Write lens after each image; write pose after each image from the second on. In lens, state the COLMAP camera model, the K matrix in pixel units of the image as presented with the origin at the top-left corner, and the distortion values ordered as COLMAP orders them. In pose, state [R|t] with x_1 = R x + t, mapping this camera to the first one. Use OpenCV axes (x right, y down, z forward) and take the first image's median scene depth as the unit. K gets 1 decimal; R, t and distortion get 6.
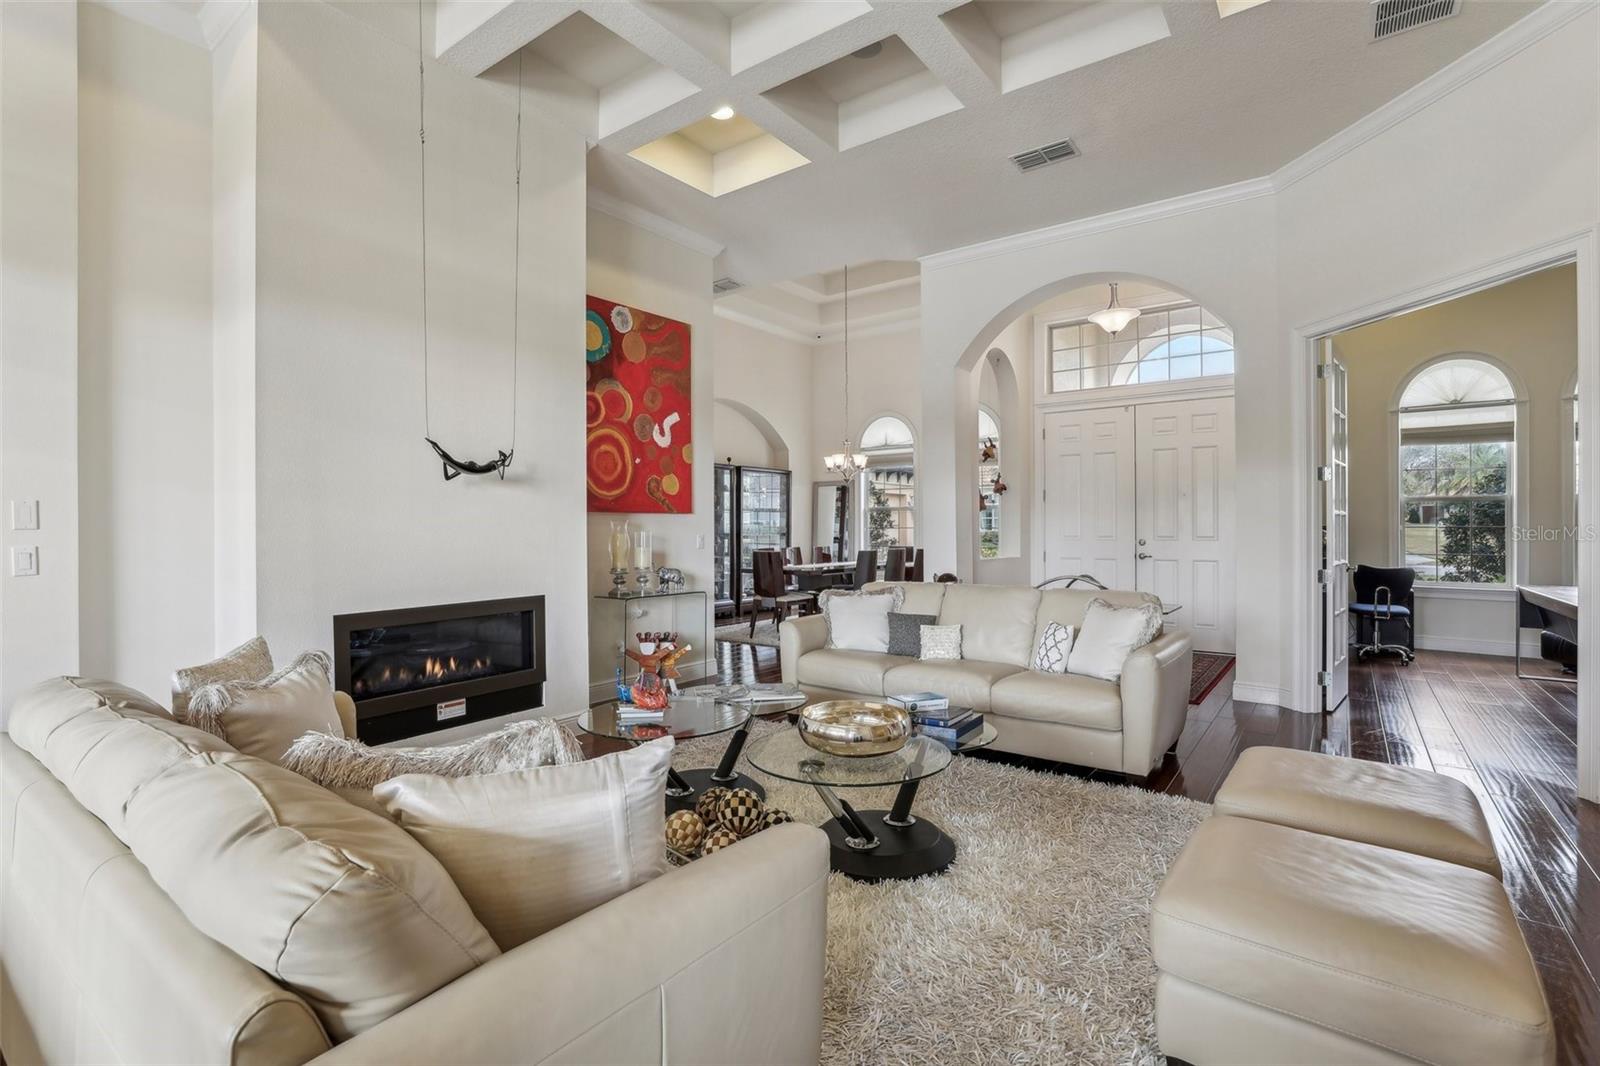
lens RADIAL K [[749.3, 0, 805.3], [0, 749.3, 529.6], [0, 0, 1]] dist [-0.017050, 0.001284]
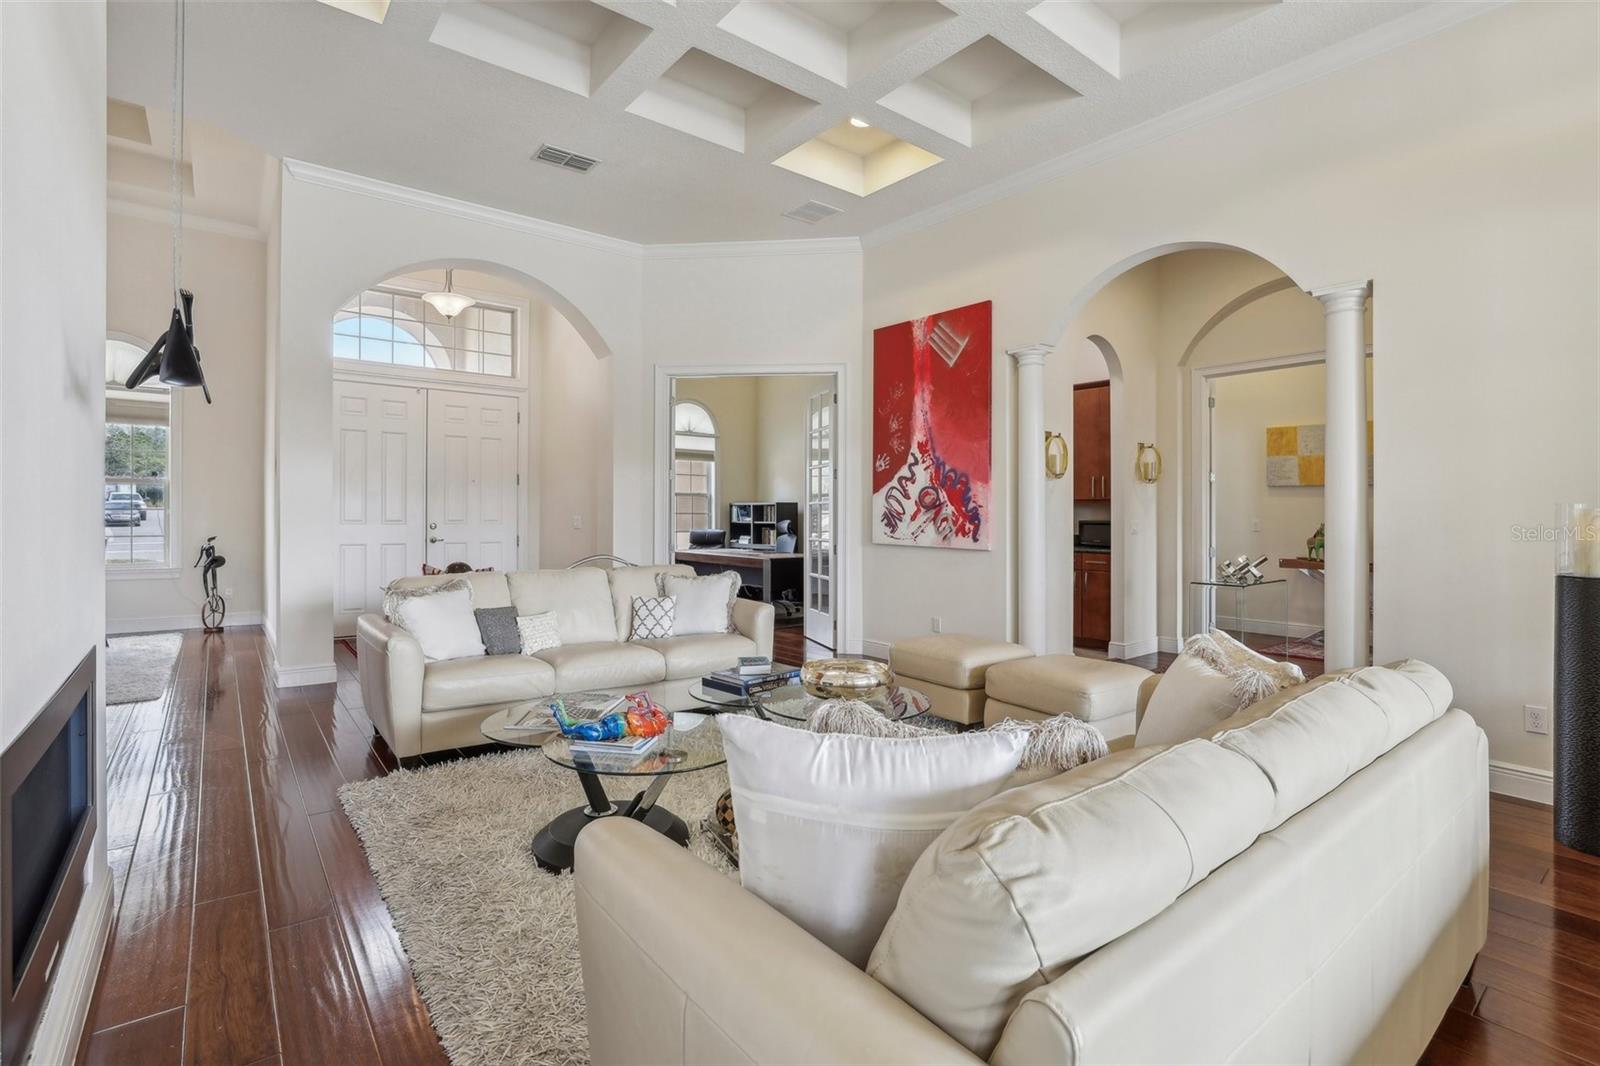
lens RADIAL K [[749.3, 0, 804.5], [0, 749.3, 516.2], [0, 0, 1]] dist [-0.017050, 0.001284]
pose [[0.280549, 0.005693, 0.959823, -0.251005], [-0.004361, 0.999980, -0.004656, 0.004181], [-0.959830, -0.002880, 0.280568, 0.156654]]
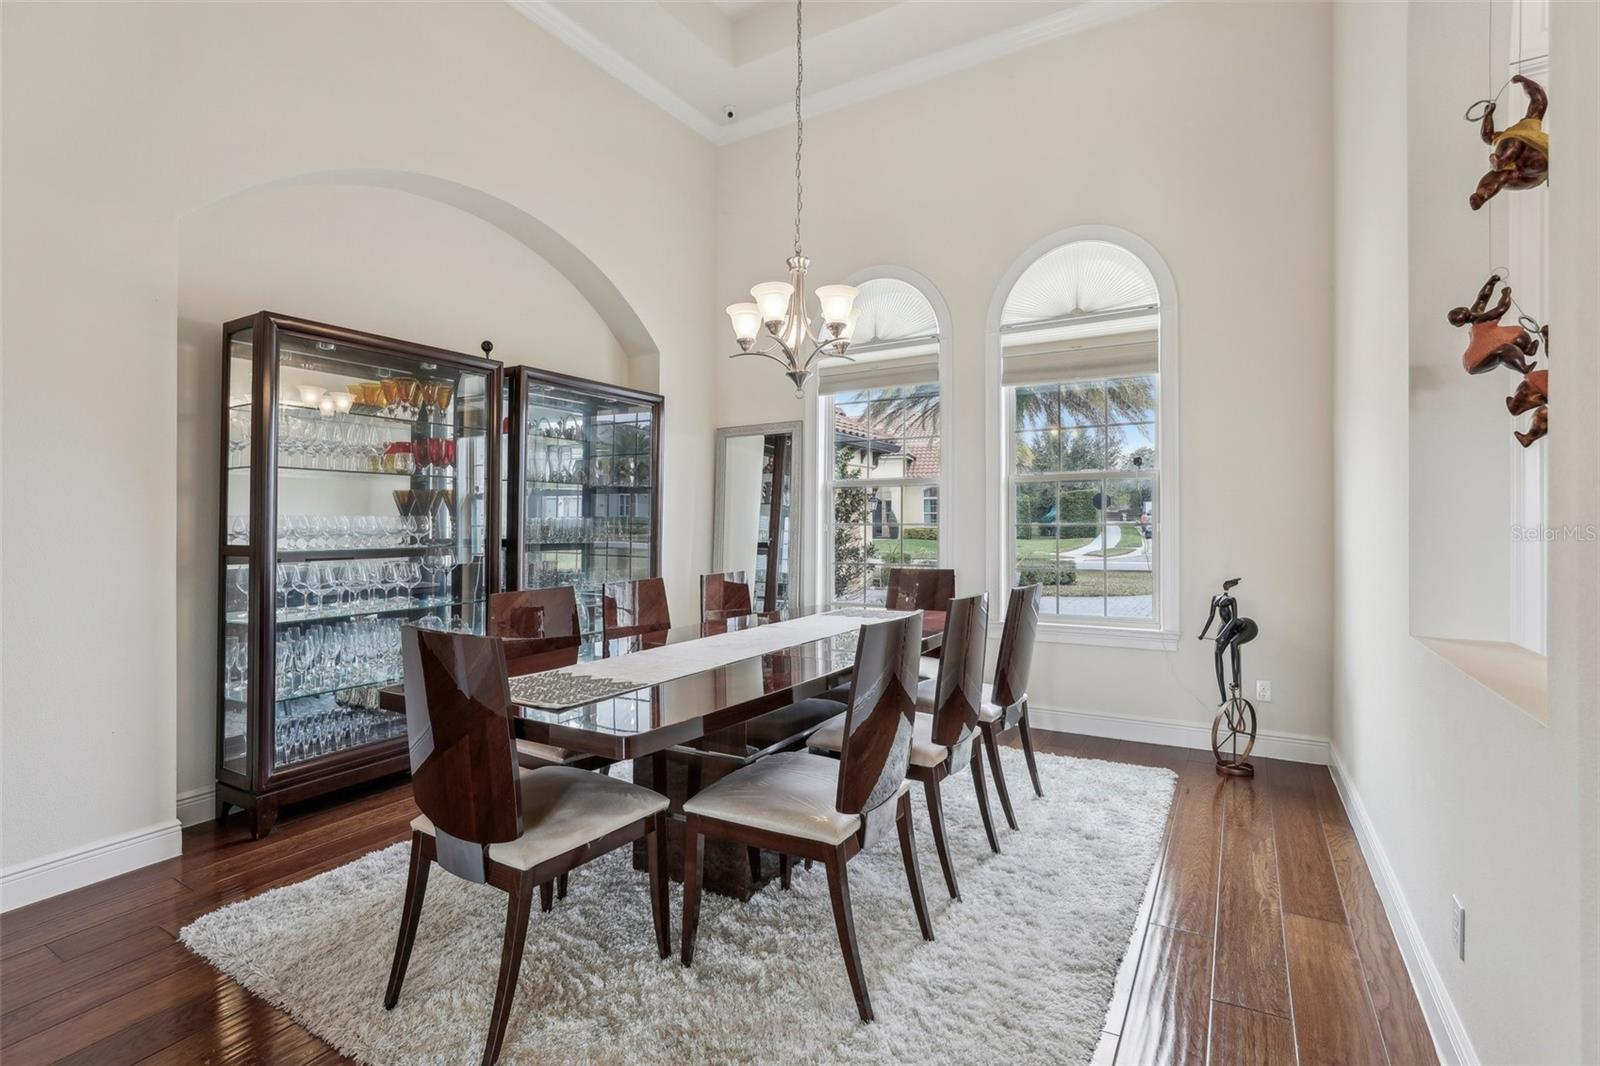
lens RADIAL K [[749.3, 0, 793.0], [0, 749.3, 529.9], [0, 0, 1]] dist [-0.017050, 0.001284]
pose [[0.996710, 0.000848, 0.081046, 0.022621], [-0.001038, 0.999997, 0.002308, 0.000673], [-0.081043, -0.002385, 0.996708, 0.547057]]
